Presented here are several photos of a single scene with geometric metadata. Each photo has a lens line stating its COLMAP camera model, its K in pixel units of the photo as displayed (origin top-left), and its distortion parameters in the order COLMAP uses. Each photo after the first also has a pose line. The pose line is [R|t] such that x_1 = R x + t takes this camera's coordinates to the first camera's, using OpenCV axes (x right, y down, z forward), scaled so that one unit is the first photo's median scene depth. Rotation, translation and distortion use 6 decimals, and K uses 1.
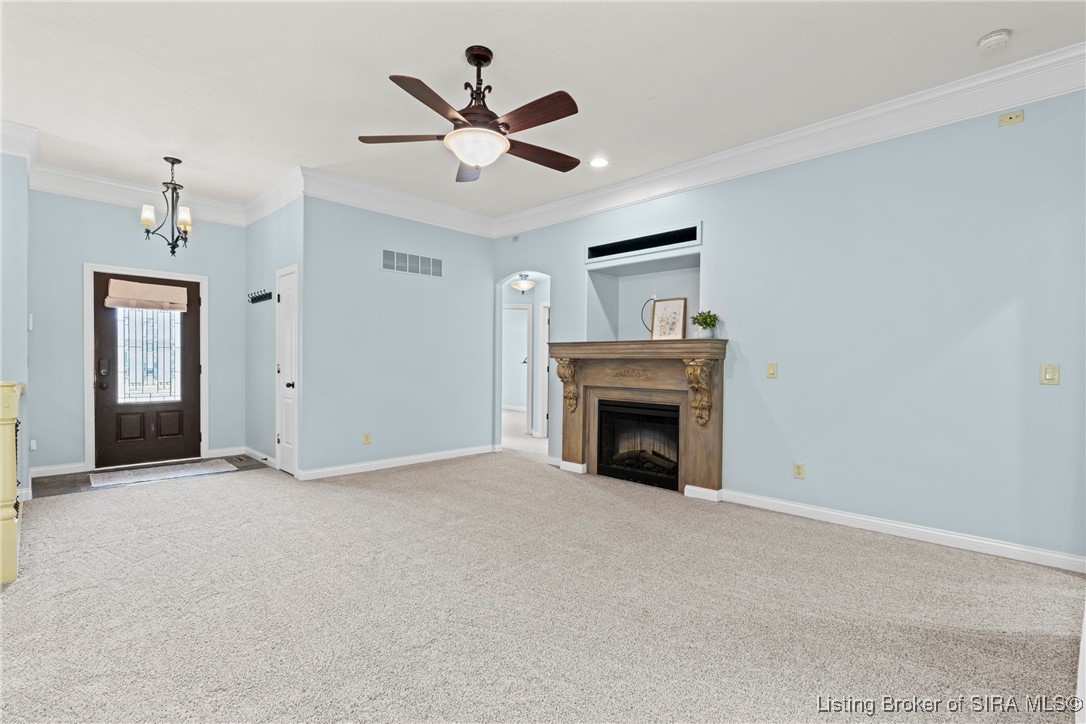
lens RADIAL K [[493.9, 0, 548.9], [0, 493.9, 366.2], [0, 0, 1]] dist [-0.010038, 0.003238]
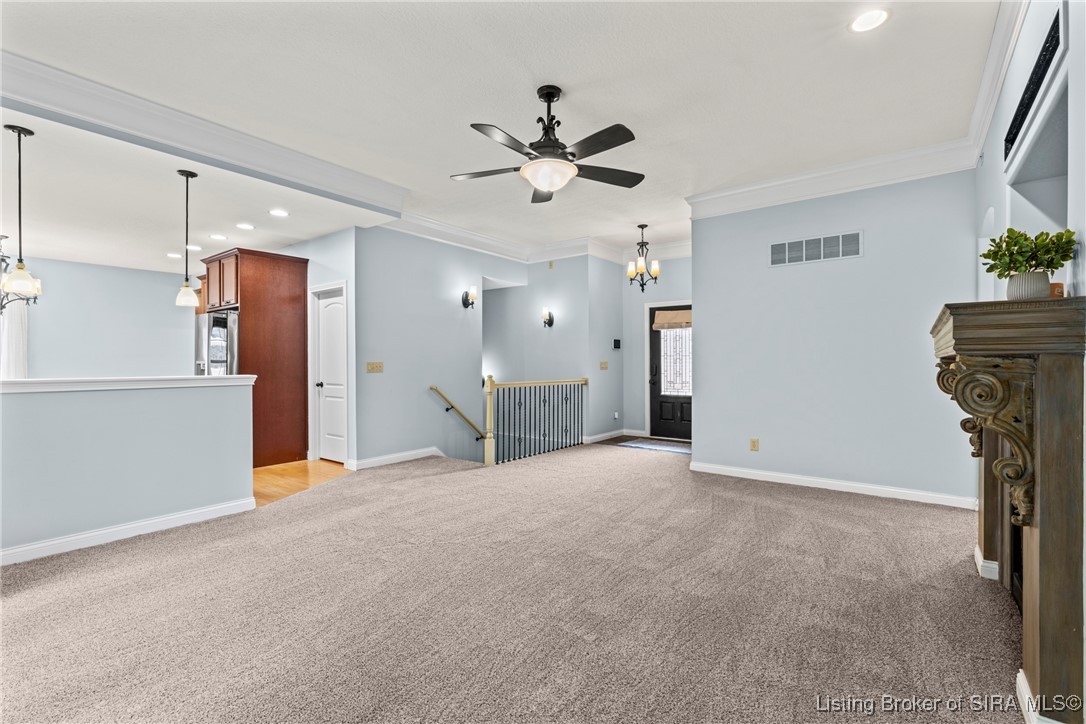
lens RADIAL K [[493.9, 0, 545.4], [0, 493.9, 359.0], [0, 0, 1]] dist [-0.010038, 0.003238]
pose [[0.110473, -0.017539, -0.993724, 0.545992], [-0.008047, 0.999796, -0.018541, -0.001118], [0.993847, 0.010044, 0.110309, 0.484961]]
